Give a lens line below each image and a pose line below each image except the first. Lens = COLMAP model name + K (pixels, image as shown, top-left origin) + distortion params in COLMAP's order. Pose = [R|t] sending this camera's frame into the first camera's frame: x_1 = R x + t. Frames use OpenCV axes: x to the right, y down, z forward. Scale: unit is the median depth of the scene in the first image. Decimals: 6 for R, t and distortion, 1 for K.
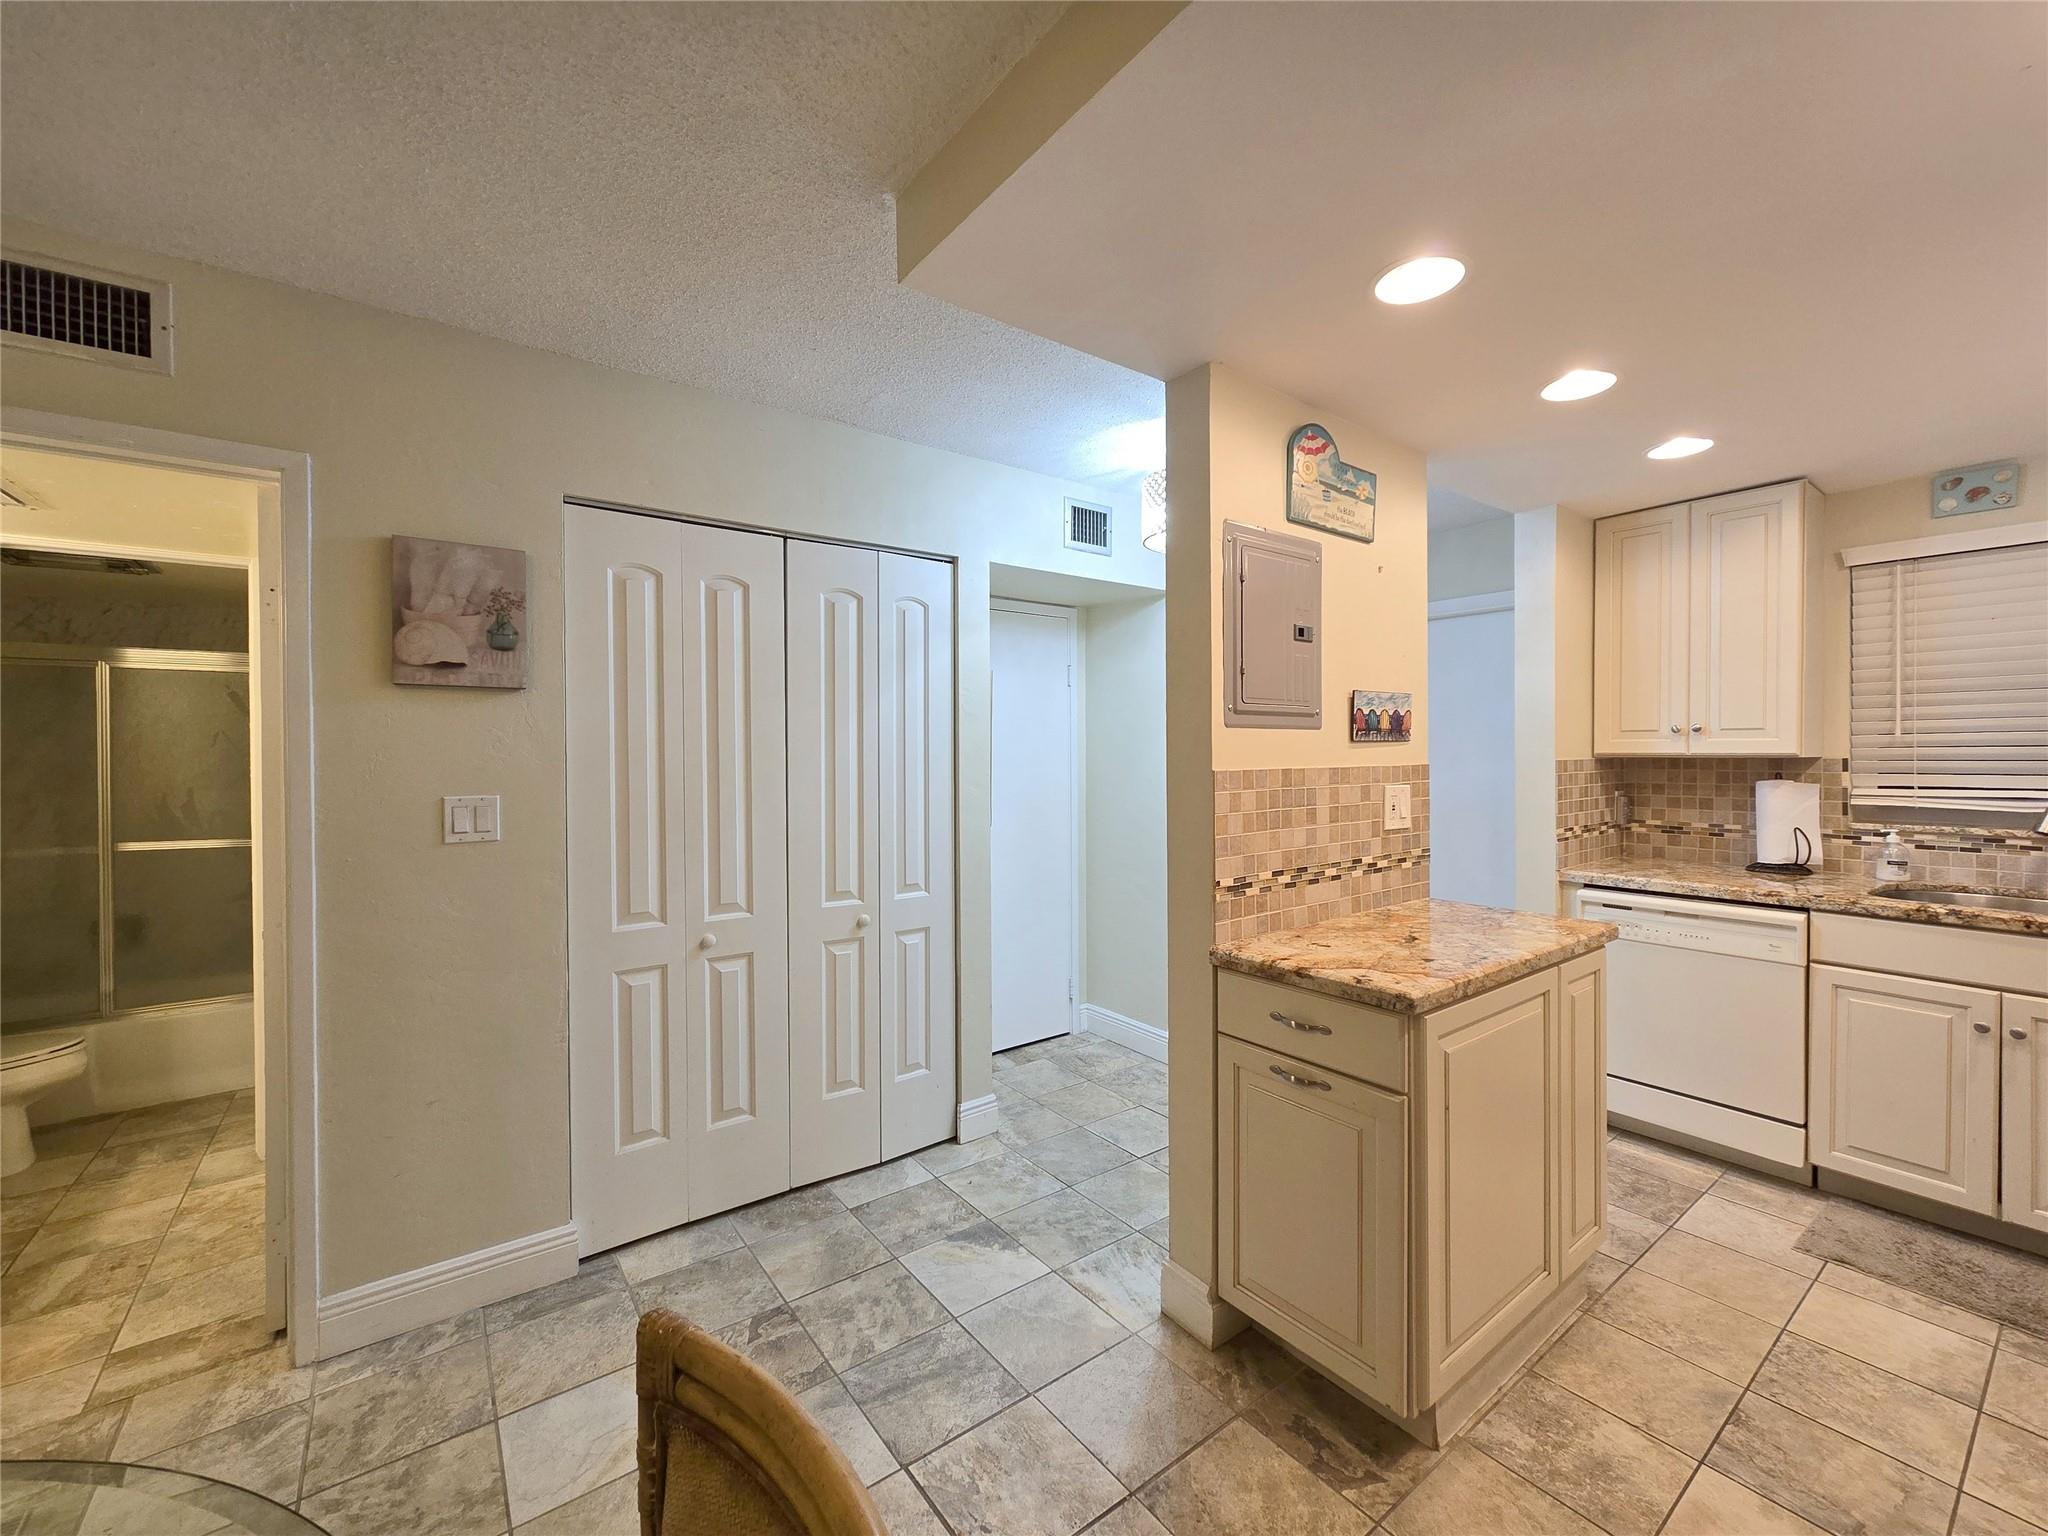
lens RADIAL K [[841.4, 0, 1035.3], [0, 841.4, 759.9], [0, 0, 1]] dist [-0.001976, 0.001209]
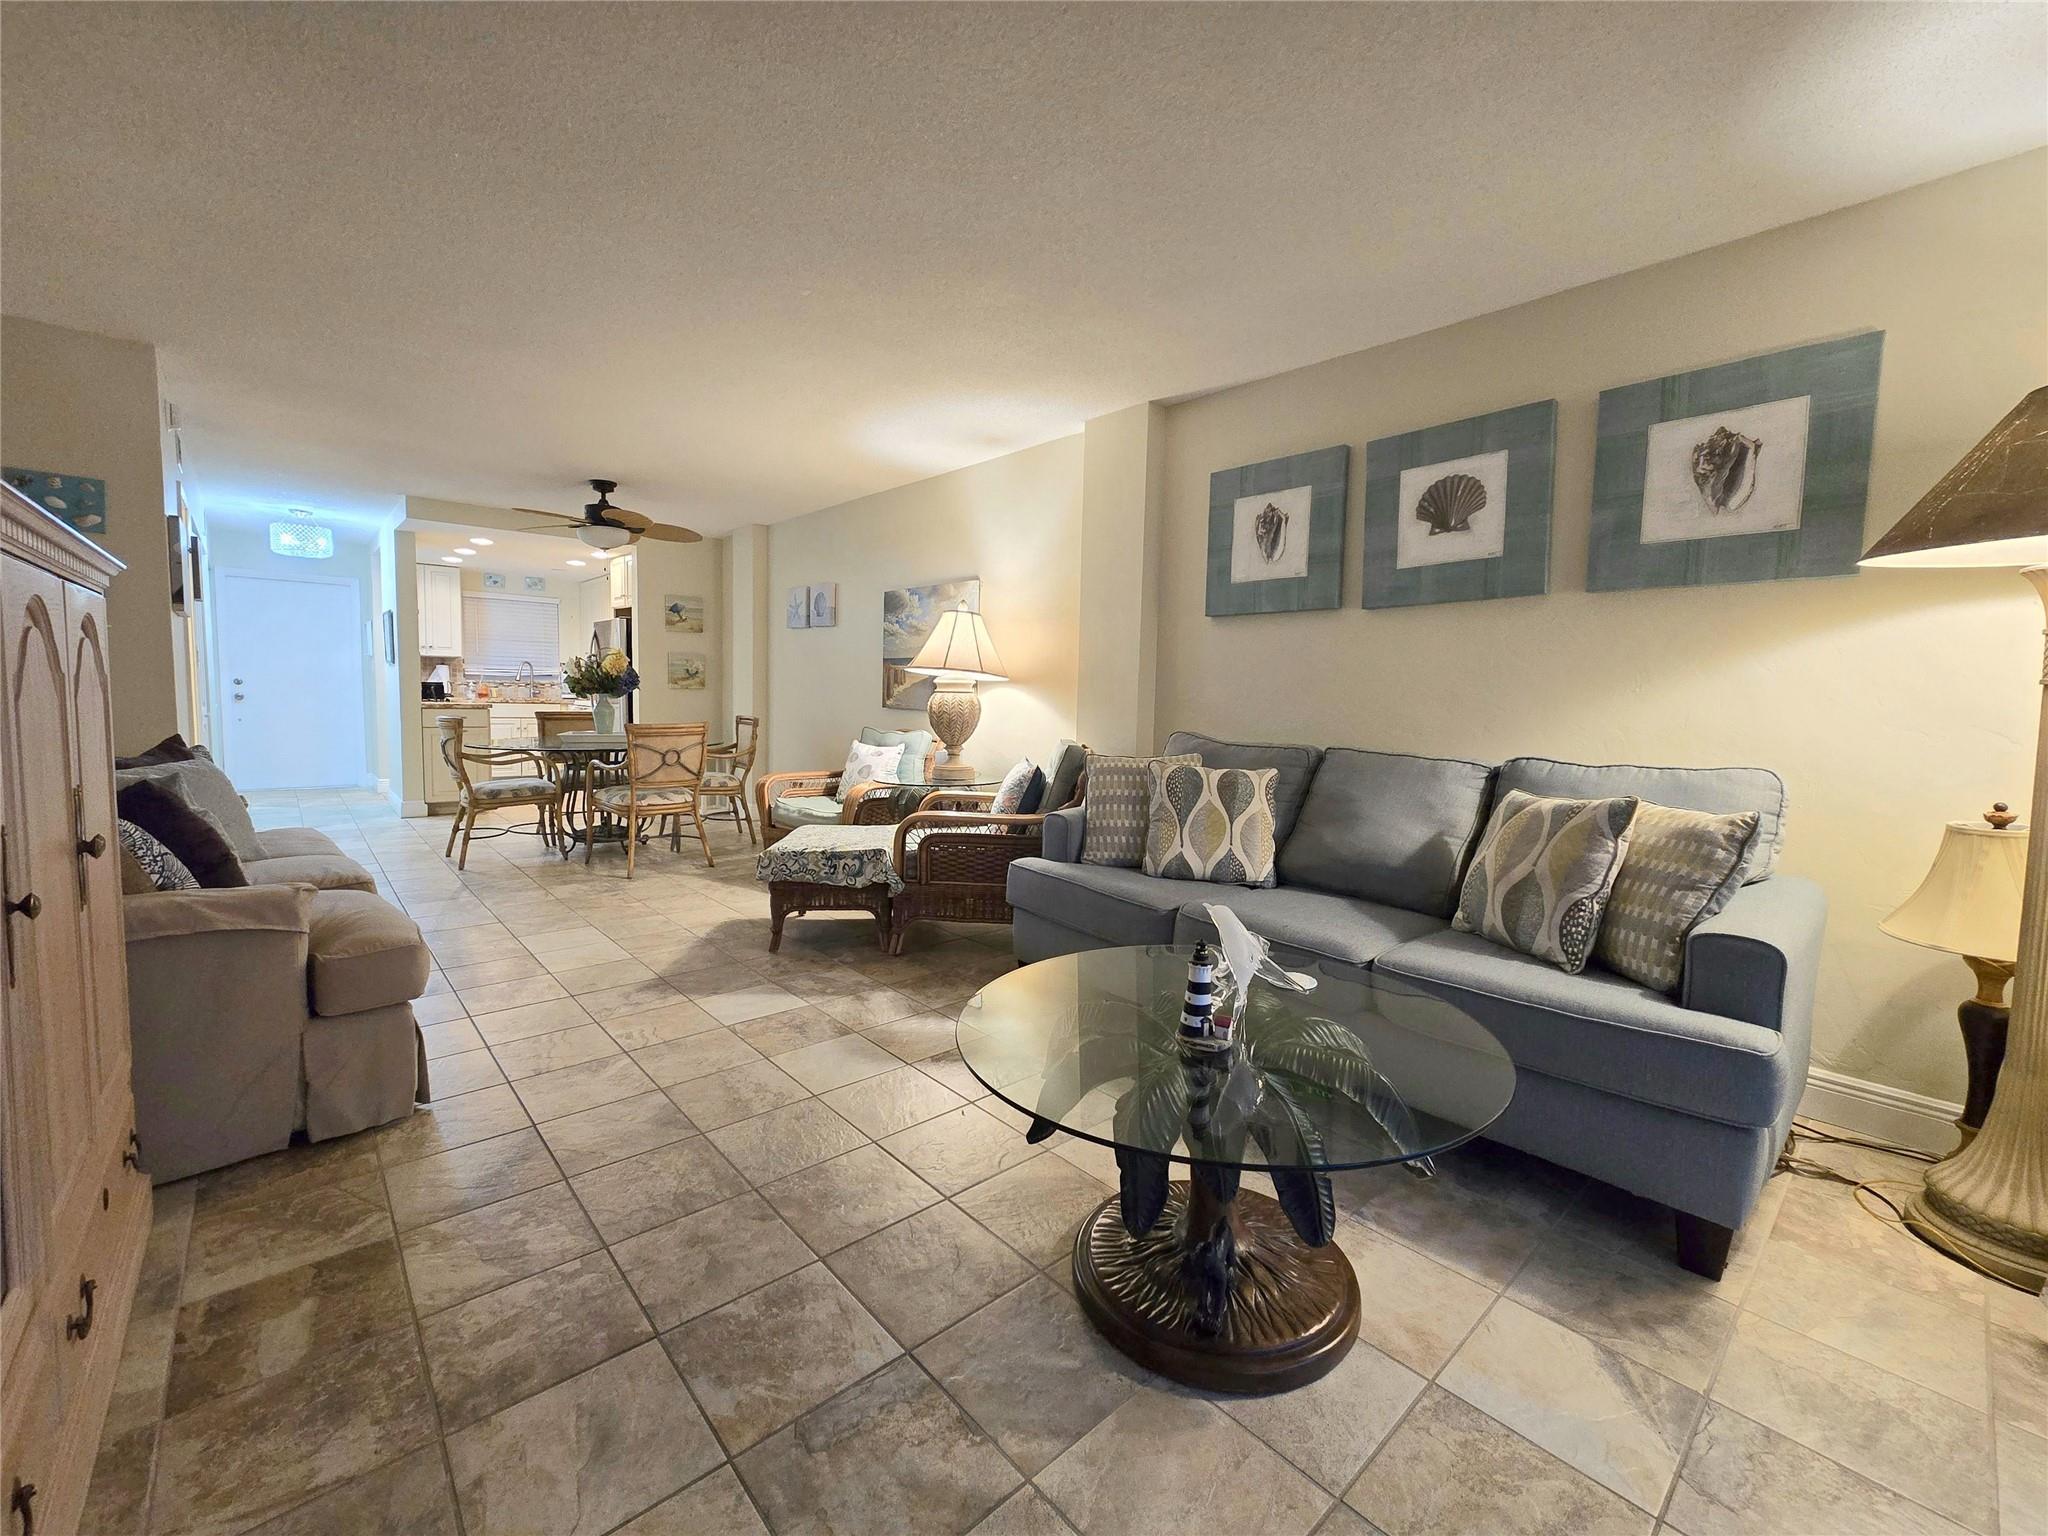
lens RADIAL K [[841.4, 0, 1033.7], [0, 841.4, 761.9], [0, 0, 1]] dist [-0.001976, 0.001209]
pose [[-0.090220, -0.077150, 0.992929, -2.786534], [-0.015345, 0.996984, 0.076071, 0.129676], [-0.995804, -0.008373, -0.091132, -0.964195]]
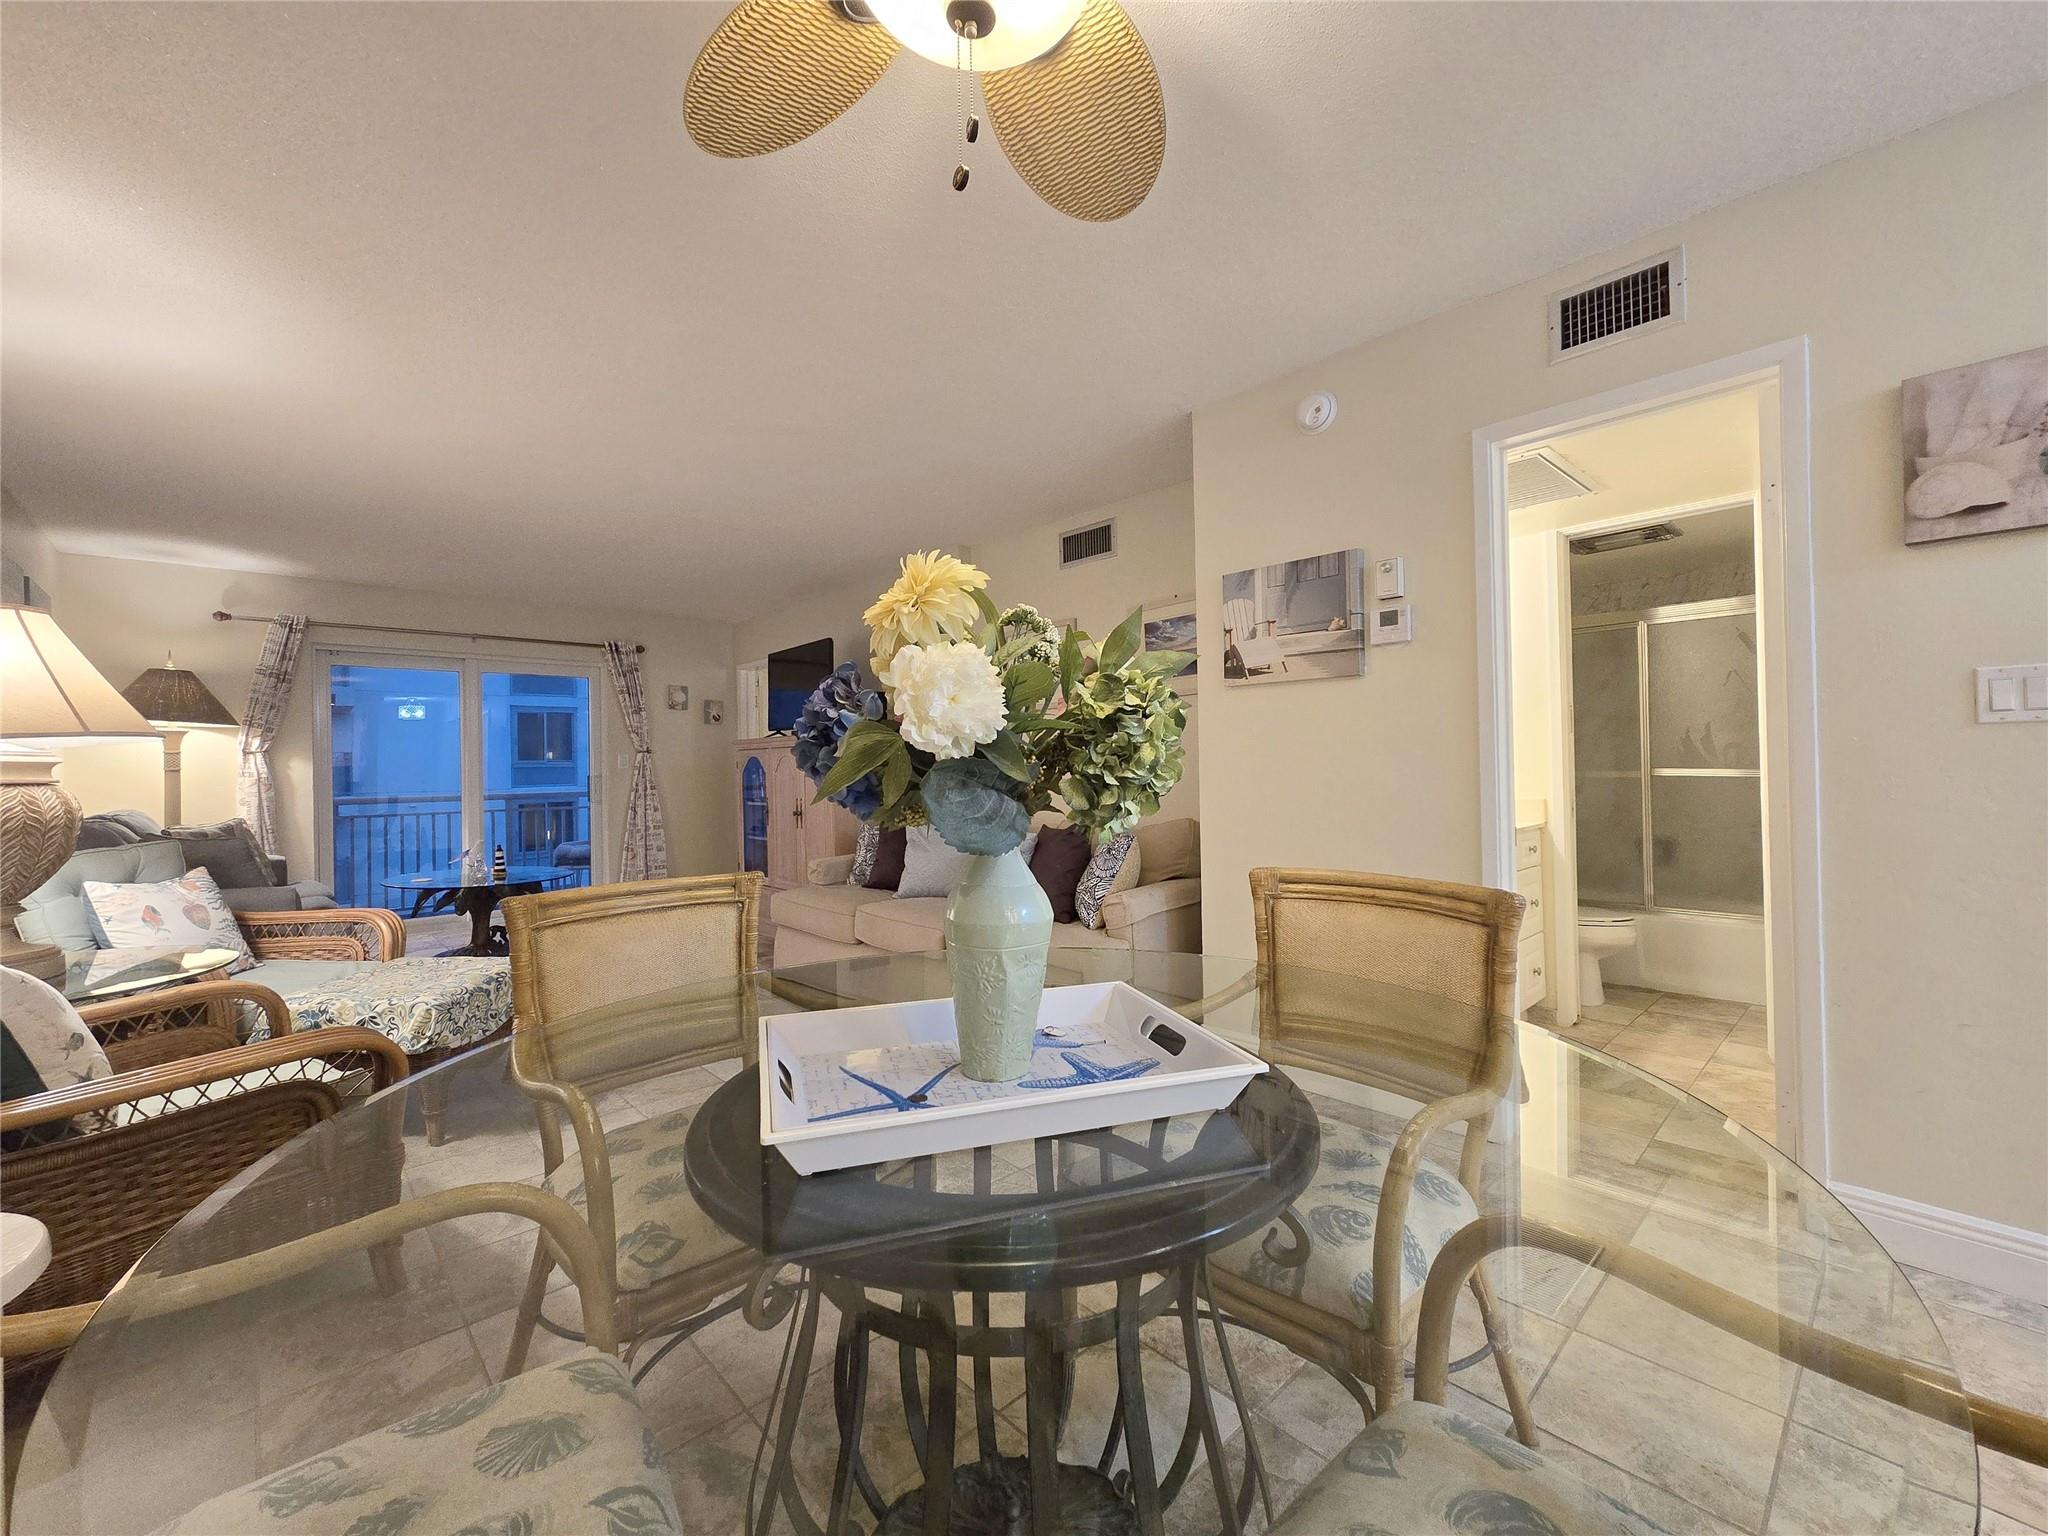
lens RADIAL K [[841.4, 0, 1028.9], [0, 841.4, 758.6], [0, 0, 1]] dist [-0.001976, 0.001209]
pose [[0.101403, -0.005407, -0.994831, 0.033258], [0.010523, 0.999935, -0.004362, 0.108618], [0.994790, -0.010026, 0.101453, -0.027610]]
